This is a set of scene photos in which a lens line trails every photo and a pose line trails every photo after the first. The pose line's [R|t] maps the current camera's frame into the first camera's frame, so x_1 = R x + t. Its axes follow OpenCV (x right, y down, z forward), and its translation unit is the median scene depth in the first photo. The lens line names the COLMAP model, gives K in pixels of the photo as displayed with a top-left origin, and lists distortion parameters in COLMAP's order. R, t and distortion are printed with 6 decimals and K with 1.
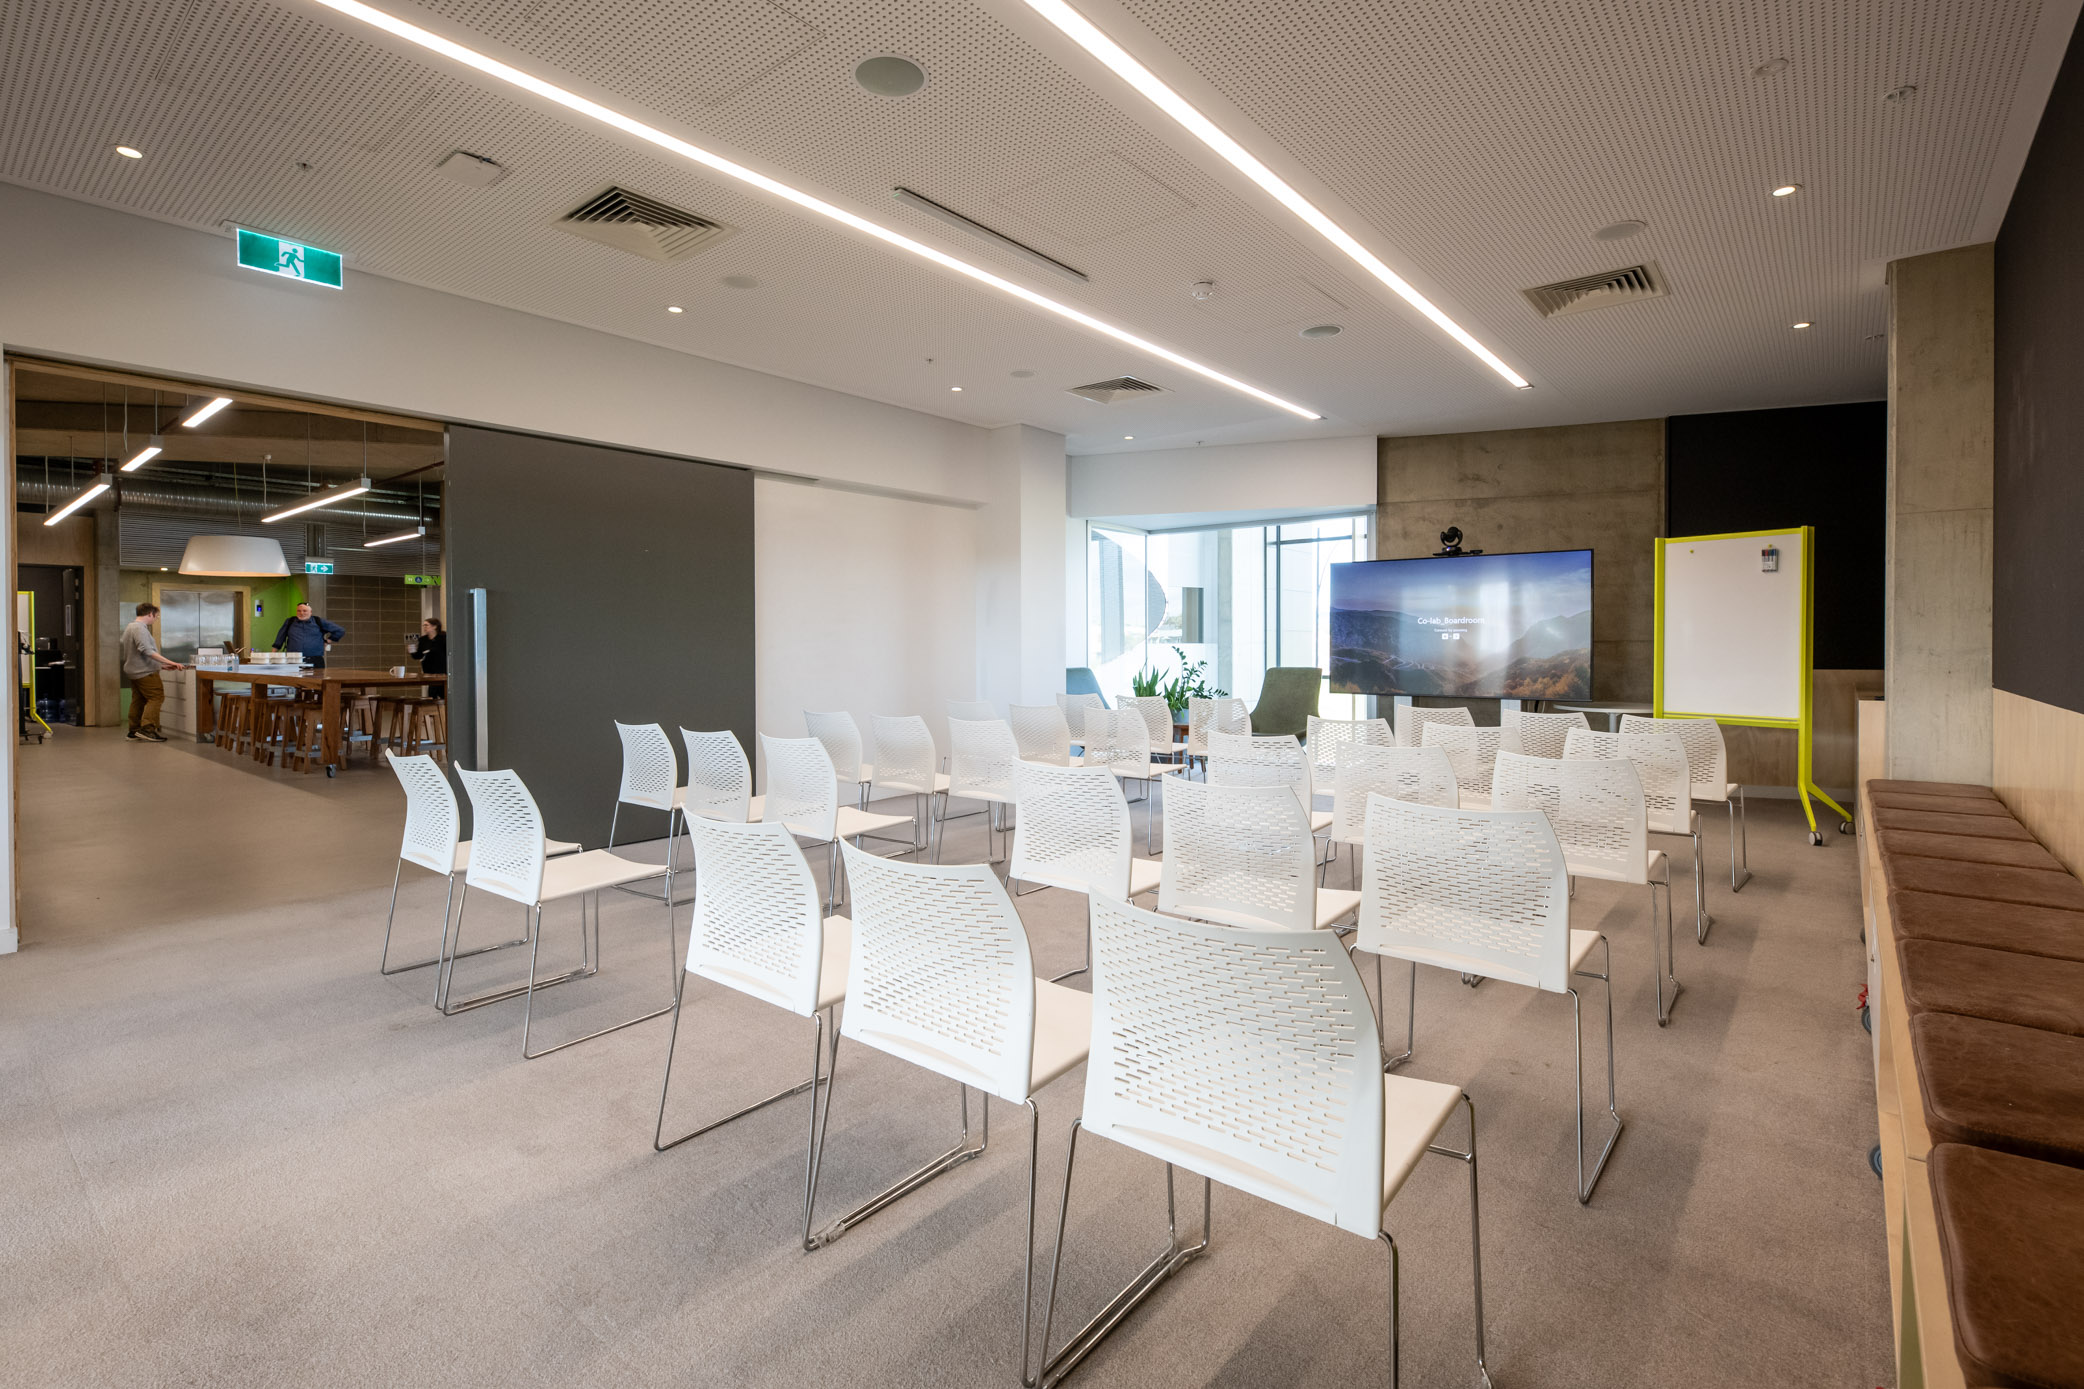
lens RADIAL K [[965.5, 0, 1042.0], [0, 965.5, 694.5], [0, 0, 1]] dist [0.002603, 0.000214]
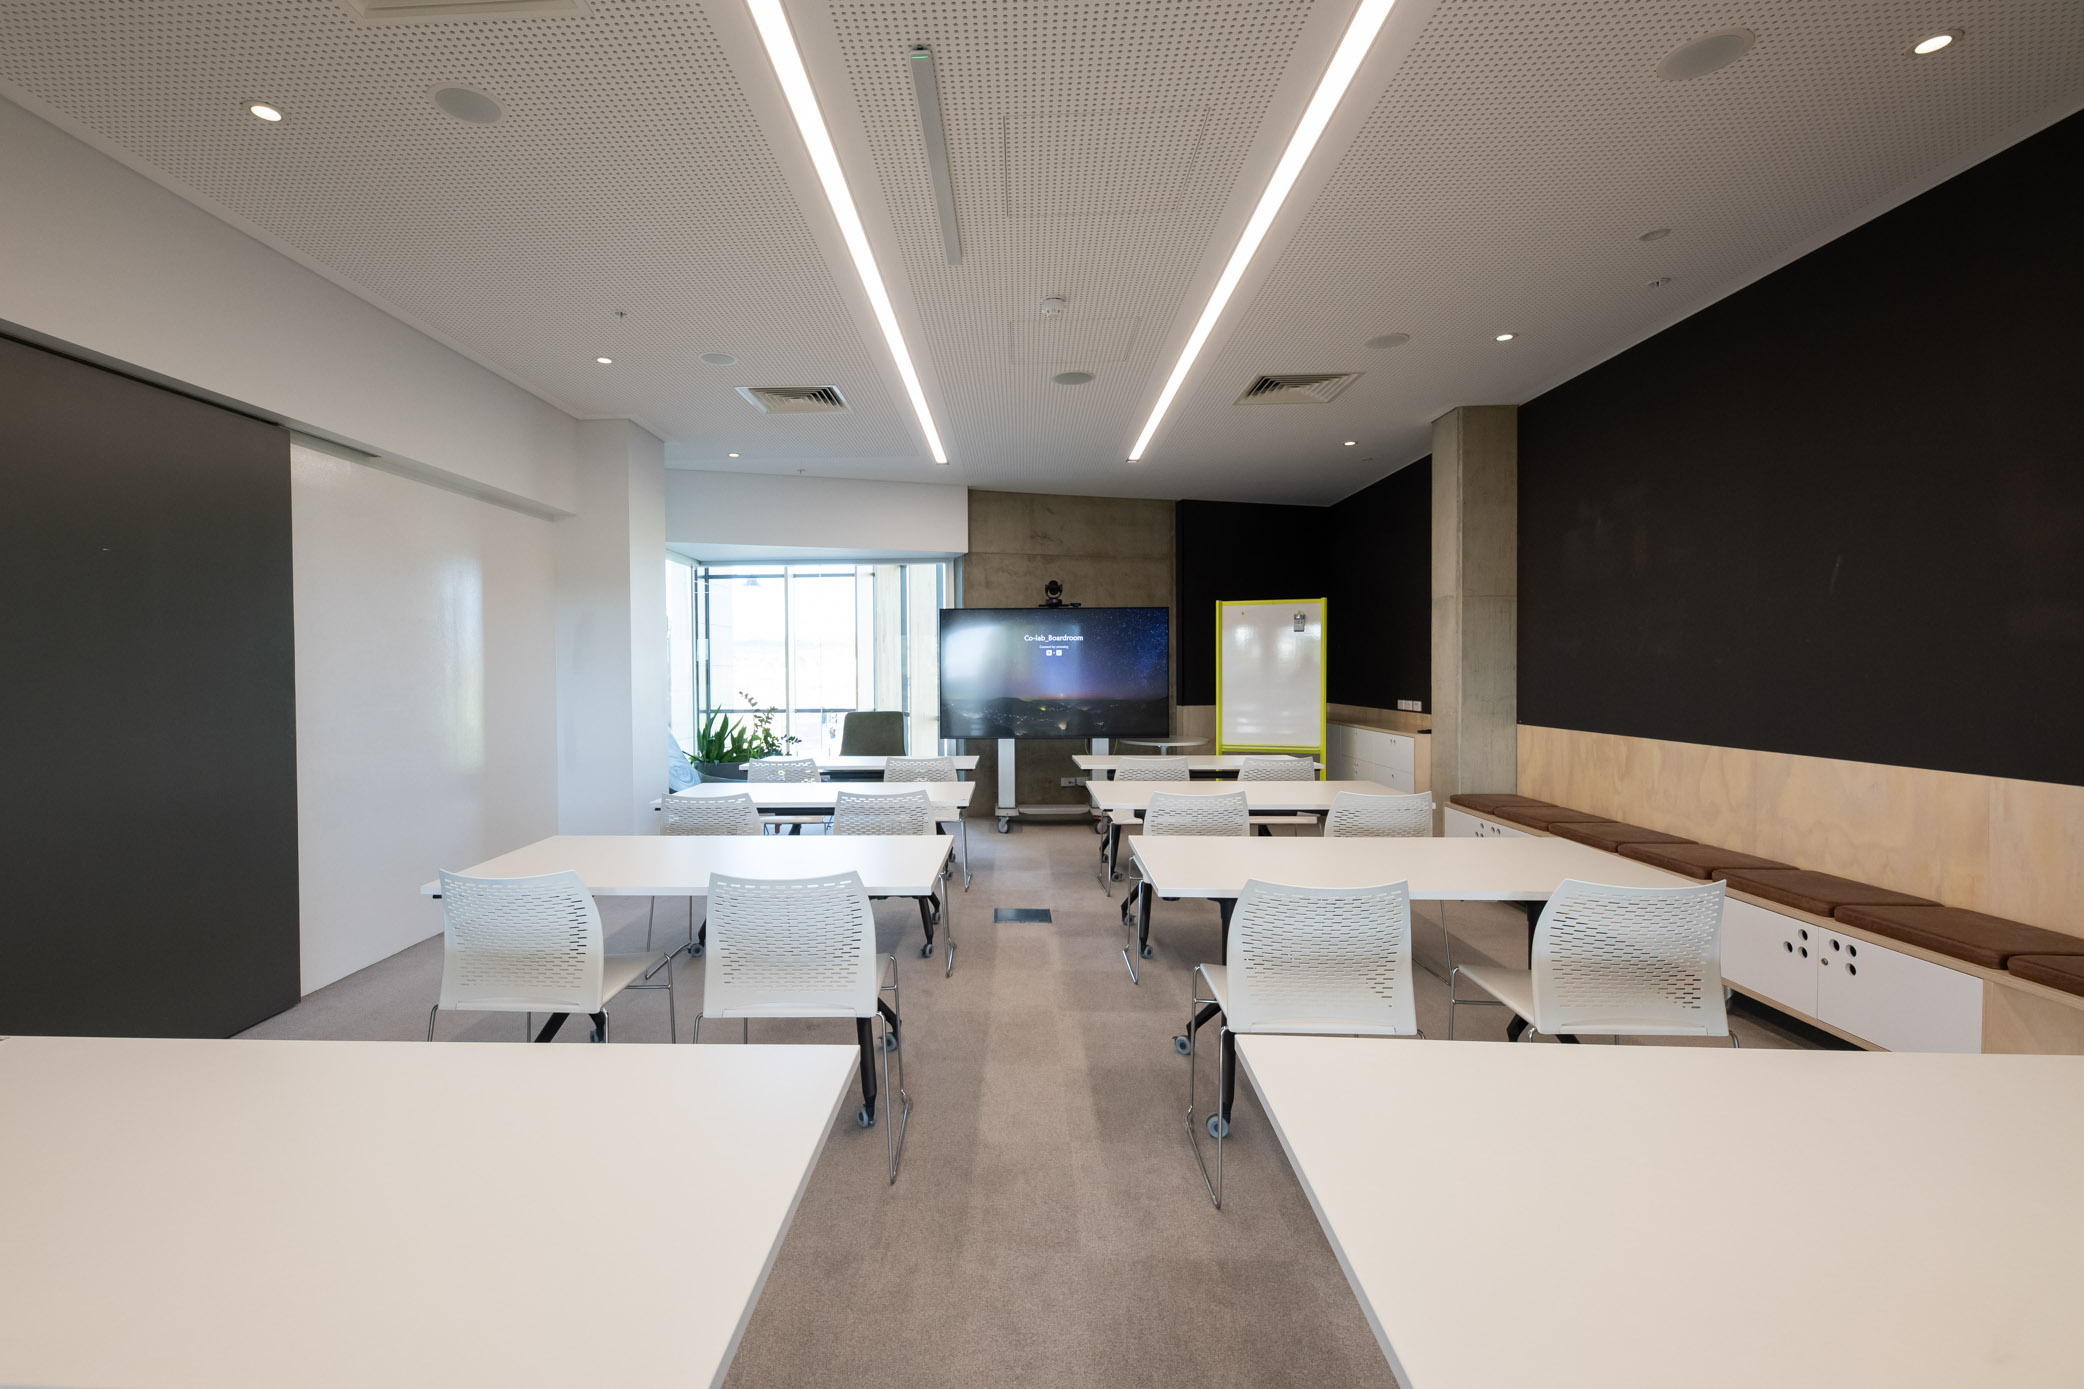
lens RADIAL K [[921.1, 0, 1042.0], [0, 921.1, 694.5], [0, 0, 1]] dist [-0.001515, 0.000014]
pose [[0.799620, -0.017134, 0.600261, -0.206967], [0.036849, 0.999109, -0.020568, -0.027298], [-0.599374, 0.038566, 0.799539, 0.202404]]
